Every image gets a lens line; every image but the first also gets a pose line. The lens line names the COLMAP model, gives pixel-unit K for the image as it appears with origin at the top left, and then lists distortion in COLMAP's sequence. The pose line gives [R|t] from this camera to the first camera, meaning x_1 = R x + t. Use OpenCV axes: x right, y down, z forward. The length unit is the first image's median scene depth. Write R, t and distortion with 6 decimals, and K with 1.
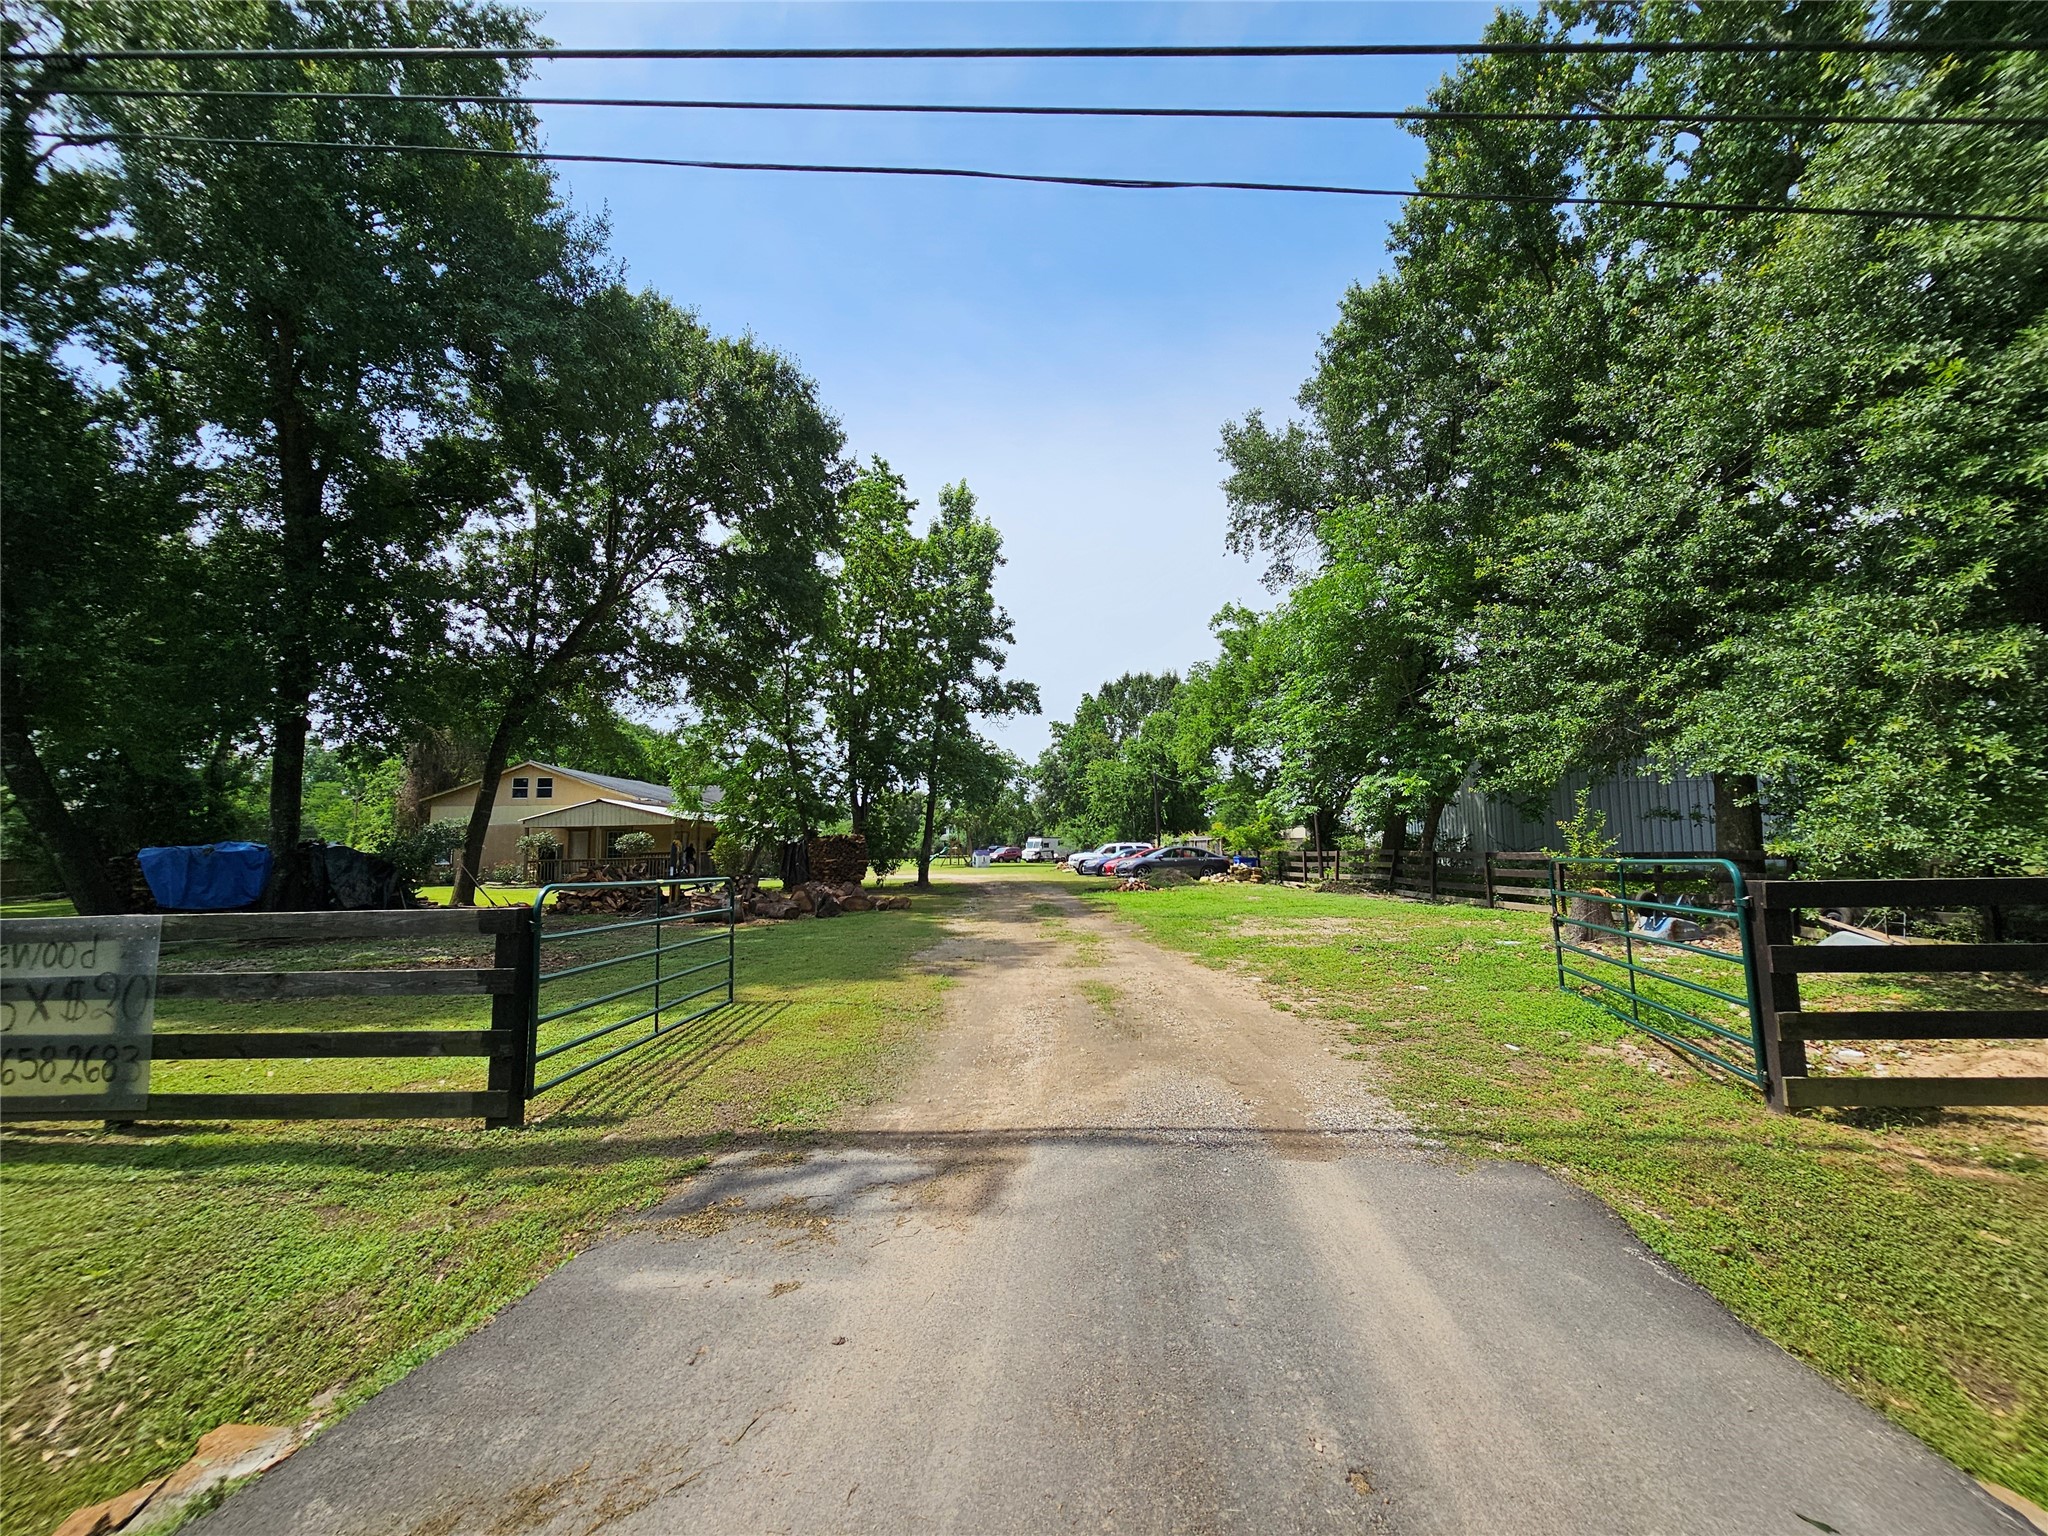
lens RADIAL K [[837.8, 0, 1034.8], [0, 837.8, 765.4], [0, 0, 1]] dist [0.000347, -0.000140]
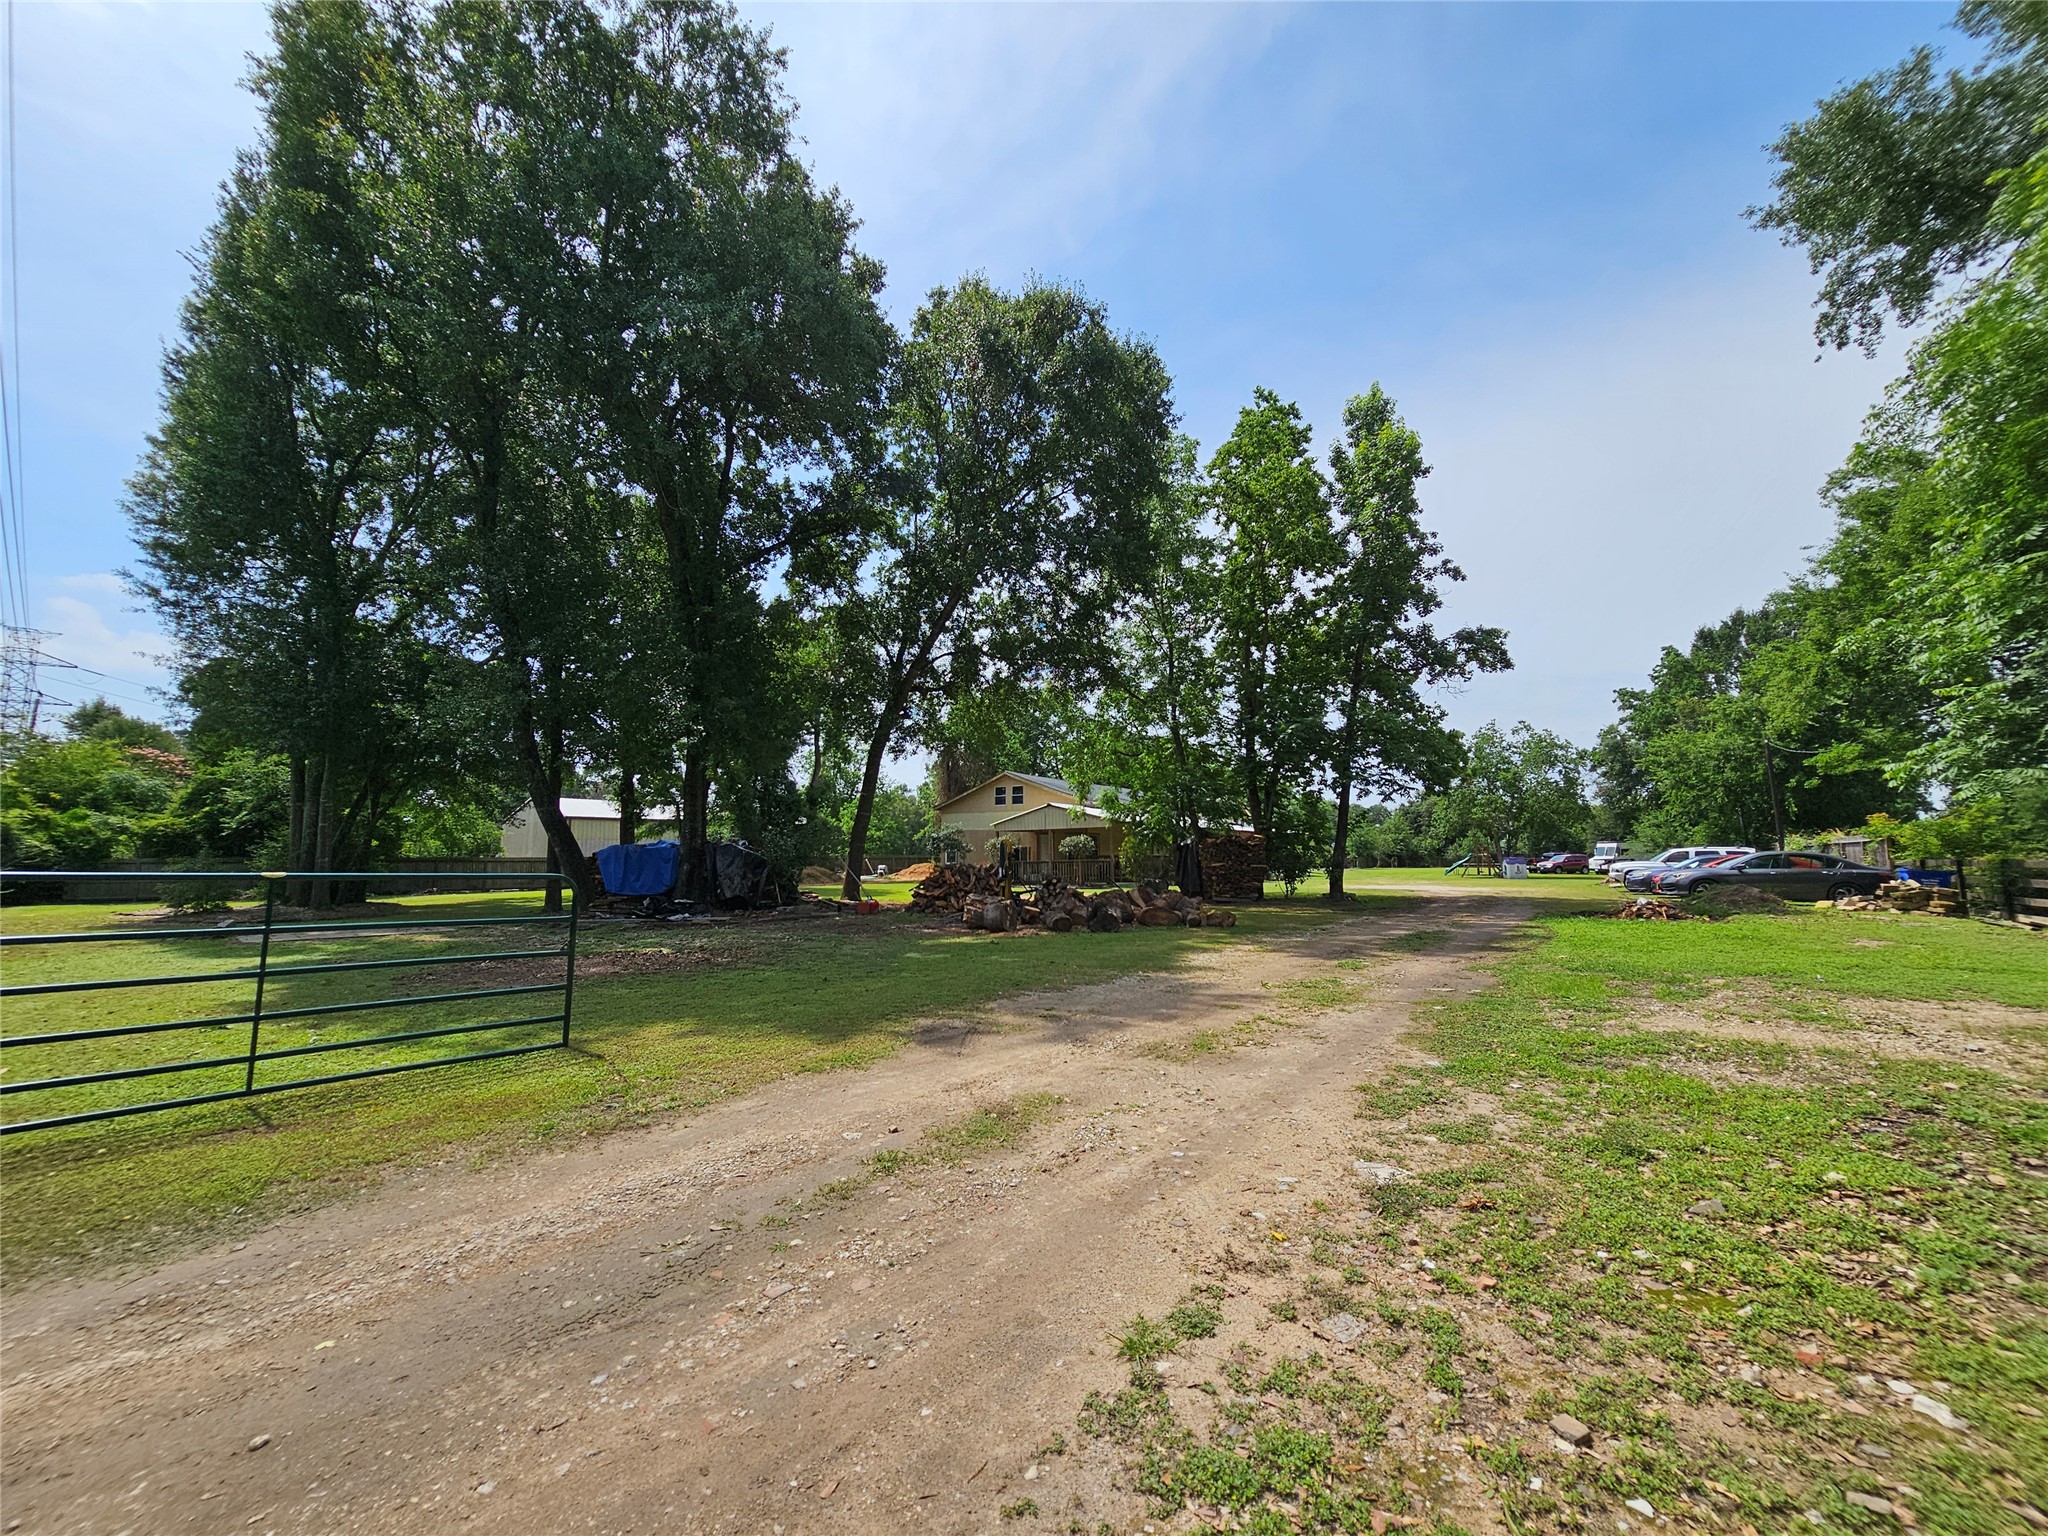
lens RADIAL K [[835.5, 0, 1037.1], [0, 835.5, 764.1], [0, 0, 1]] dist [-0.000964, -0.000122]
pose [[0.802292, -0.057044, -0.594199, 0.112779], [0.051187, 0.998331, -0.026727, 0.022064], [0.594732, -0.008972, 0.803874, 0.183975]]
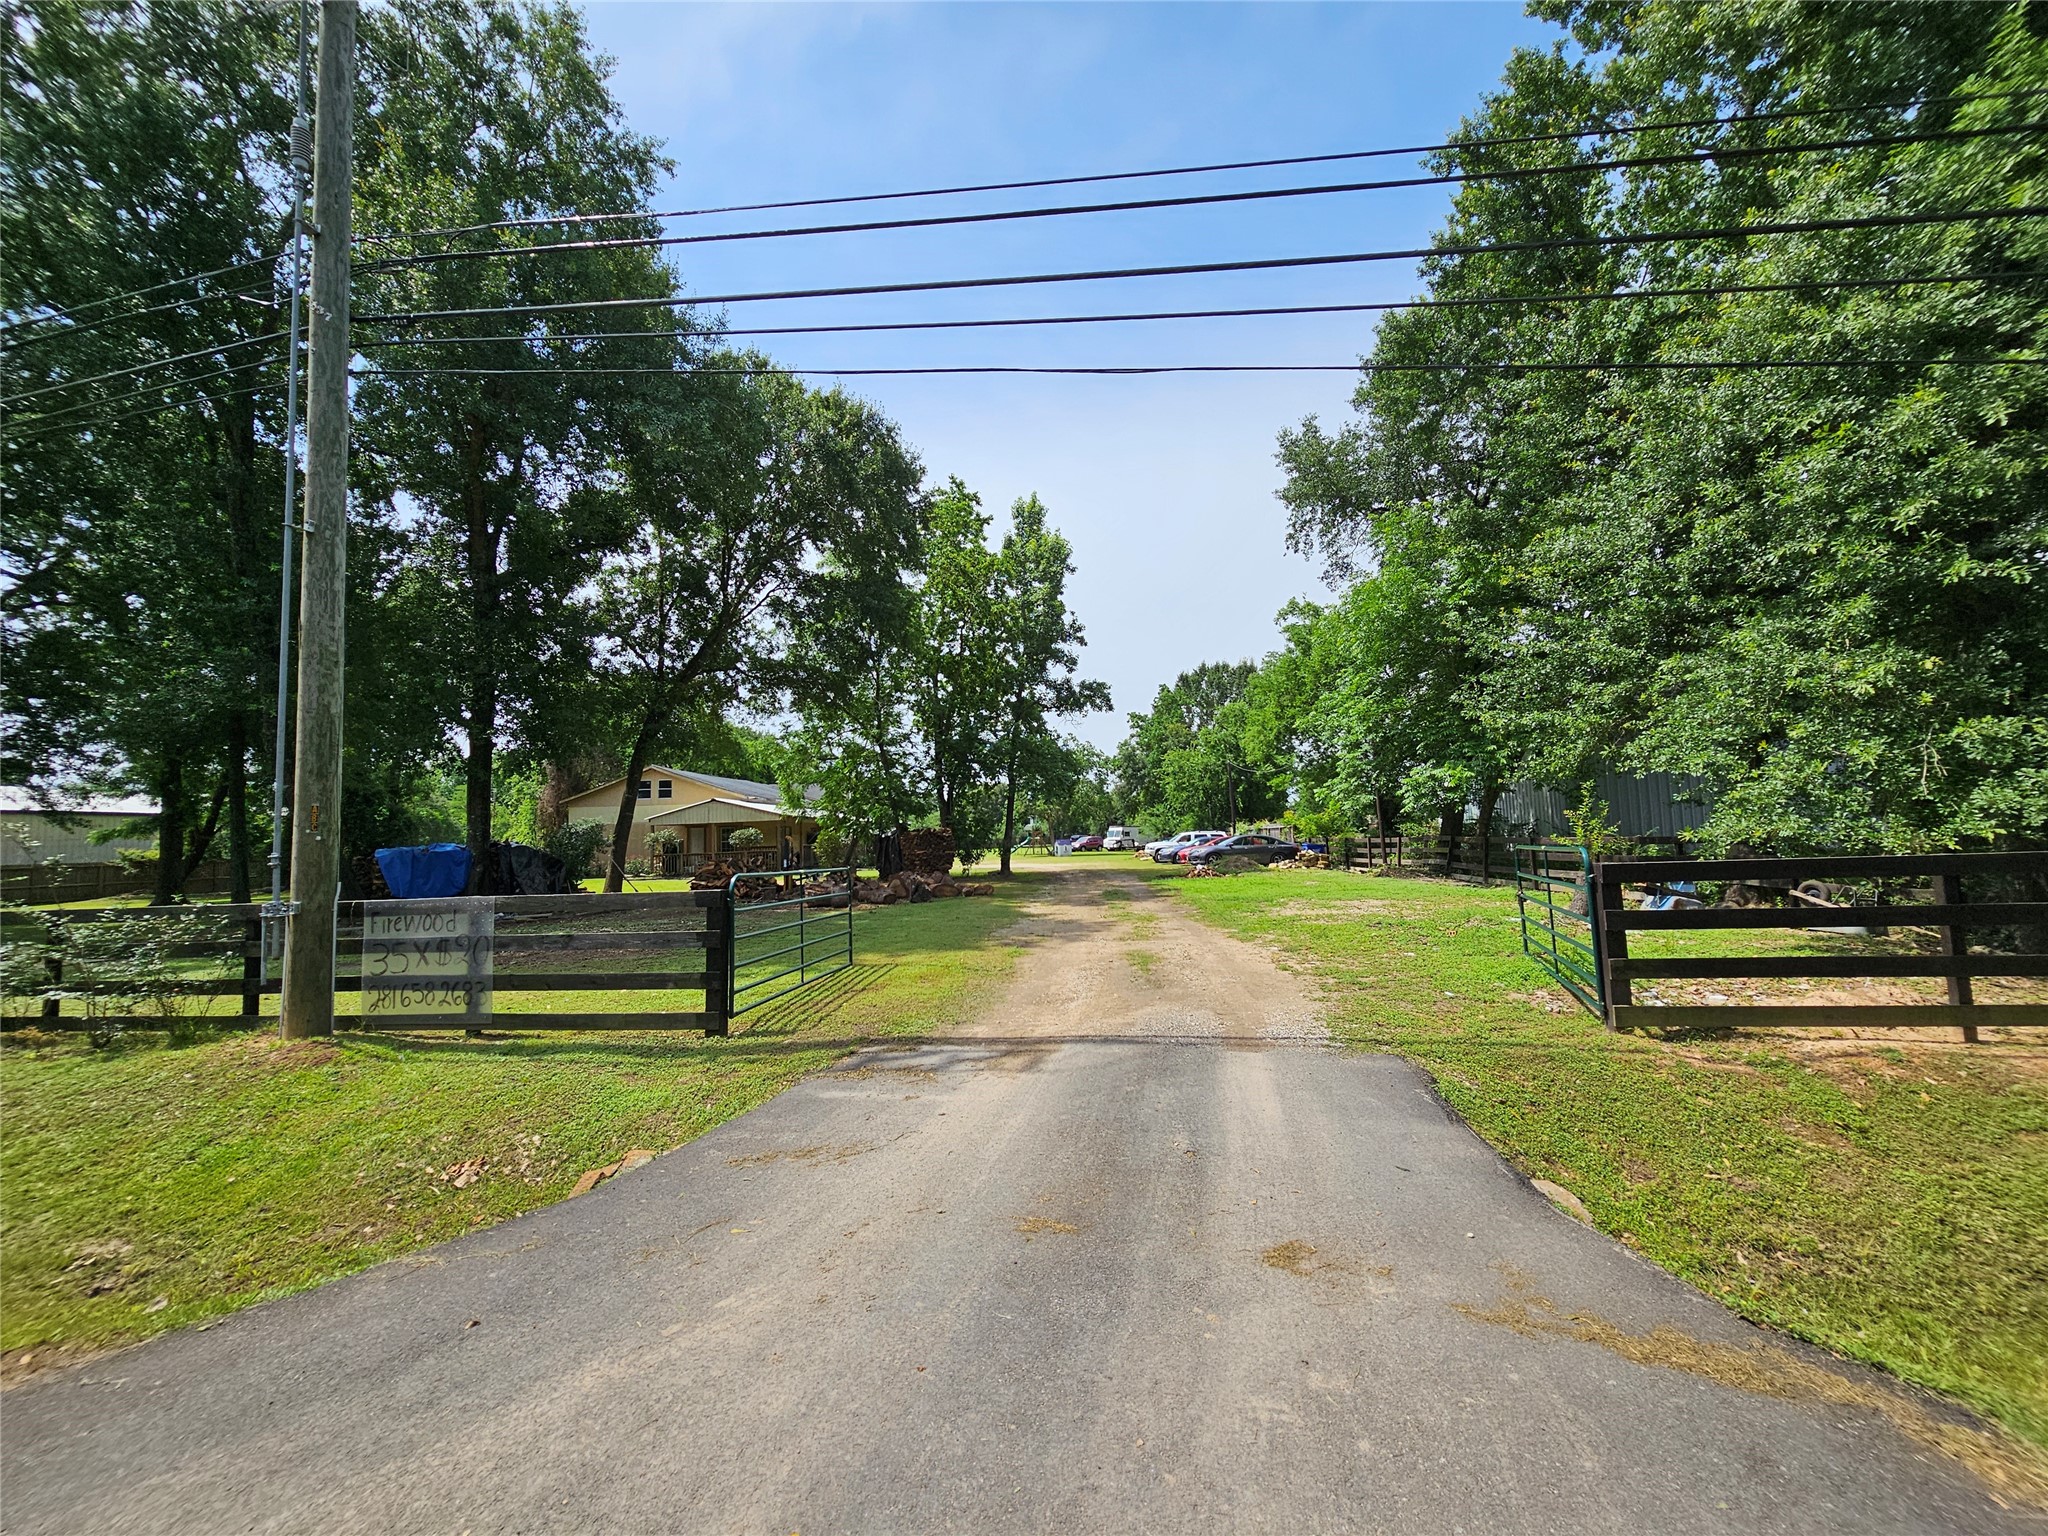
lens RADIAL K [[838.2, 0, 1034.3], [0, 838.2, 766.4], [0, 0, 1]] dist [0.000366, 0.000393]
pose [[0.994750, -0.021782, -0.099993, 0.014235], [0.023233, 0.999641, 0.013376, -0.008916], [0.099666, -0.015629, 0.994898, -0.067601]]
